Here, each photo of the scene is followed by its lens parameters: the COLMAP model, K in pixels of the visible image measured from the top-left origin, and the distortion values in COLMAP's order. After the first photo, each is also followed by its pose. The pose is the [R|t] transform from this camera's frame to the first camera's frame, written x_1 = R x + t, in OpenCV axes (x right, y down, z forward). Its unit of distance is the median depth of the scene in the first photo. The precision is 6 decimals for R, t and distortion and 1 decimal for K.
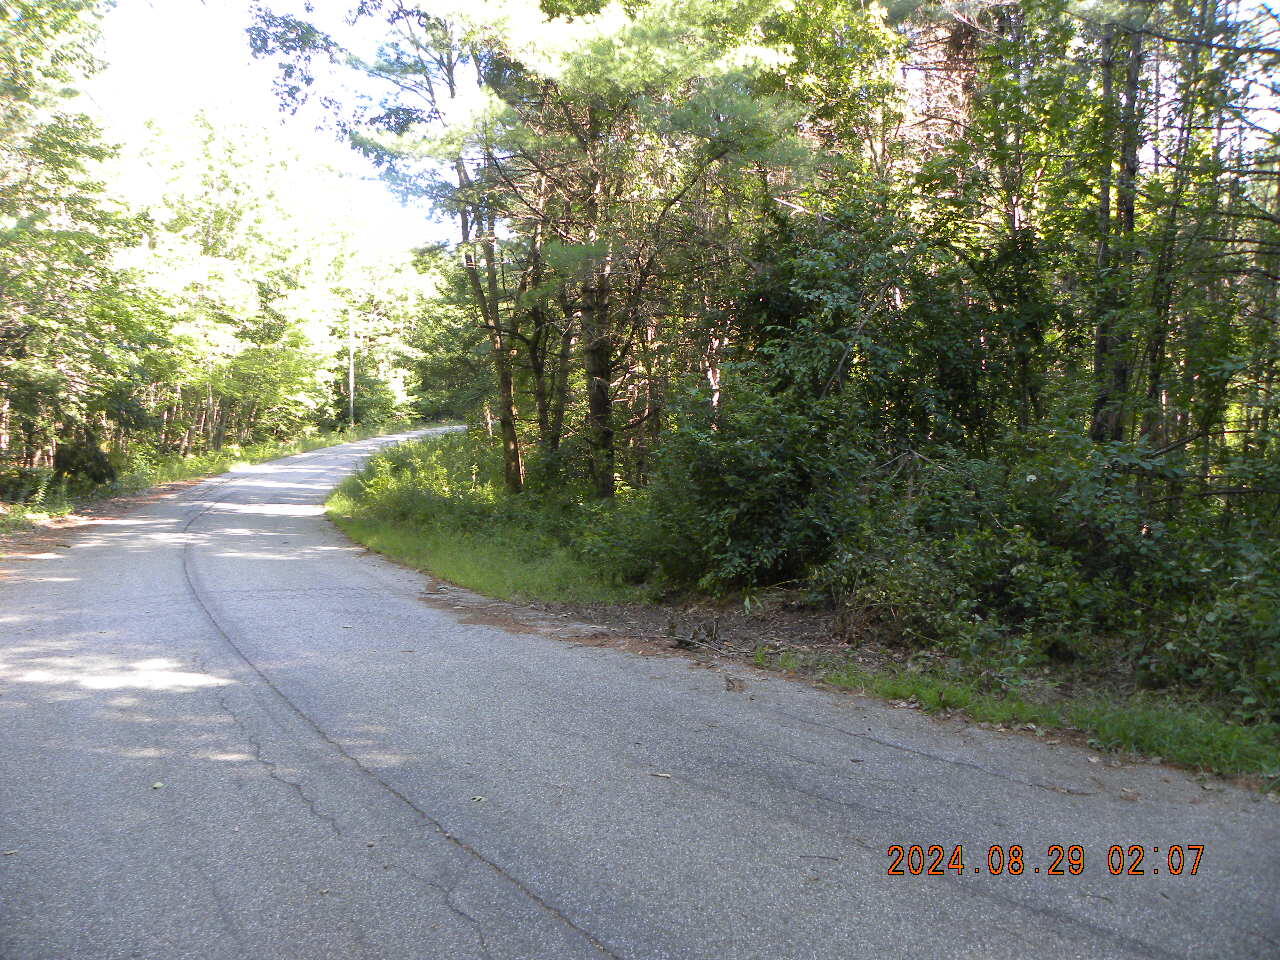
lens RADIAL K [[963.9, 0, 634.2], [0, 963.9, 485.0], [0, 0, 1]] dist [-0.162095, 0.106371]
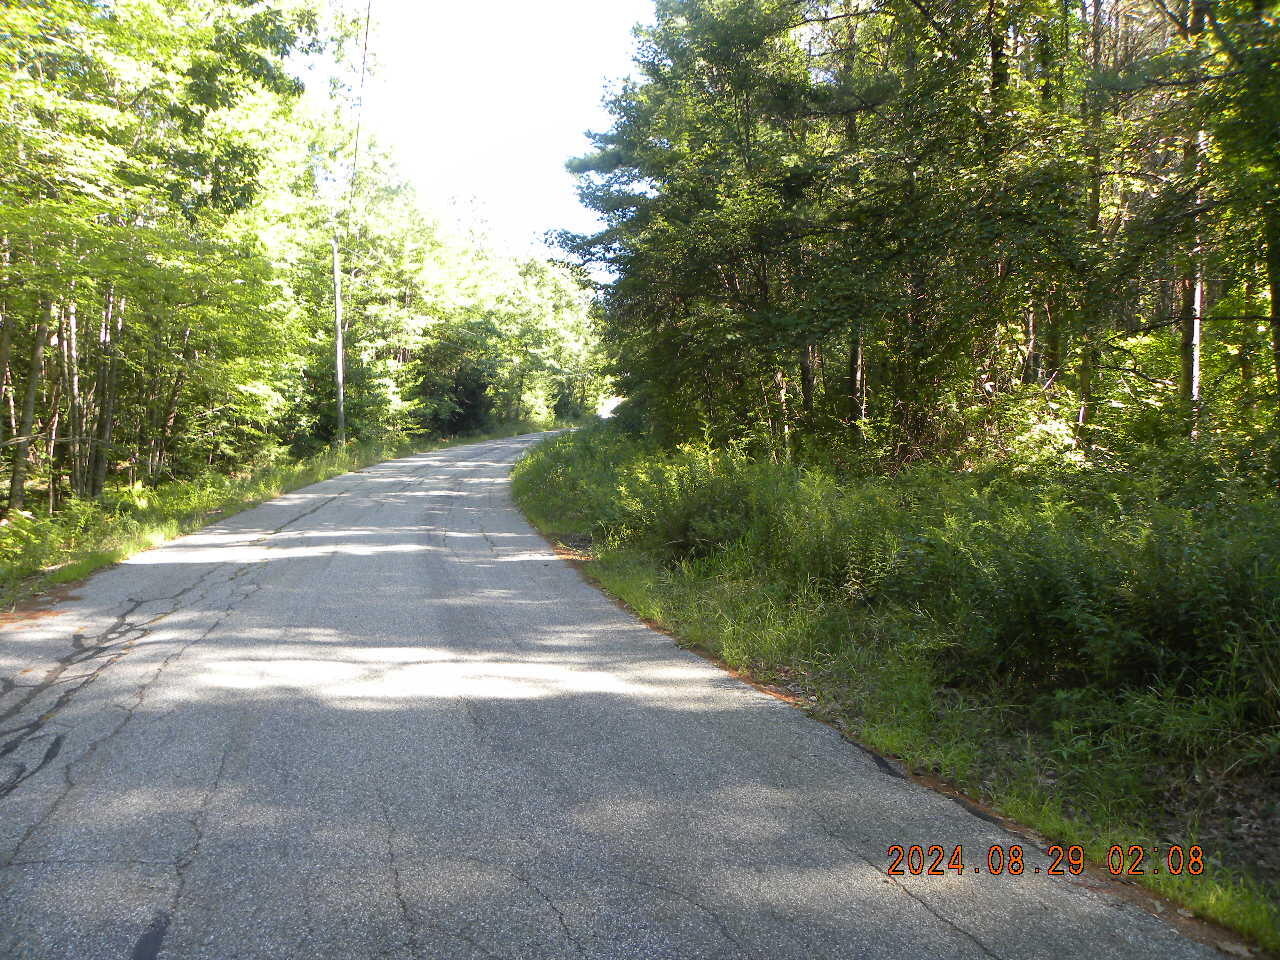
lens RADIAL K [[963.9, 0, 634.2], [0, 963.9, 485.0], [0, 0, 1]] dist [-0.162095, 0.106371]
pose [[0.994762, -0.045660, 0.091453, -0.194657], [0.048021, 0.998563, -0.023785, -0.017052], [-0.090236, 0.028052, 0.995525, 0.457648]]
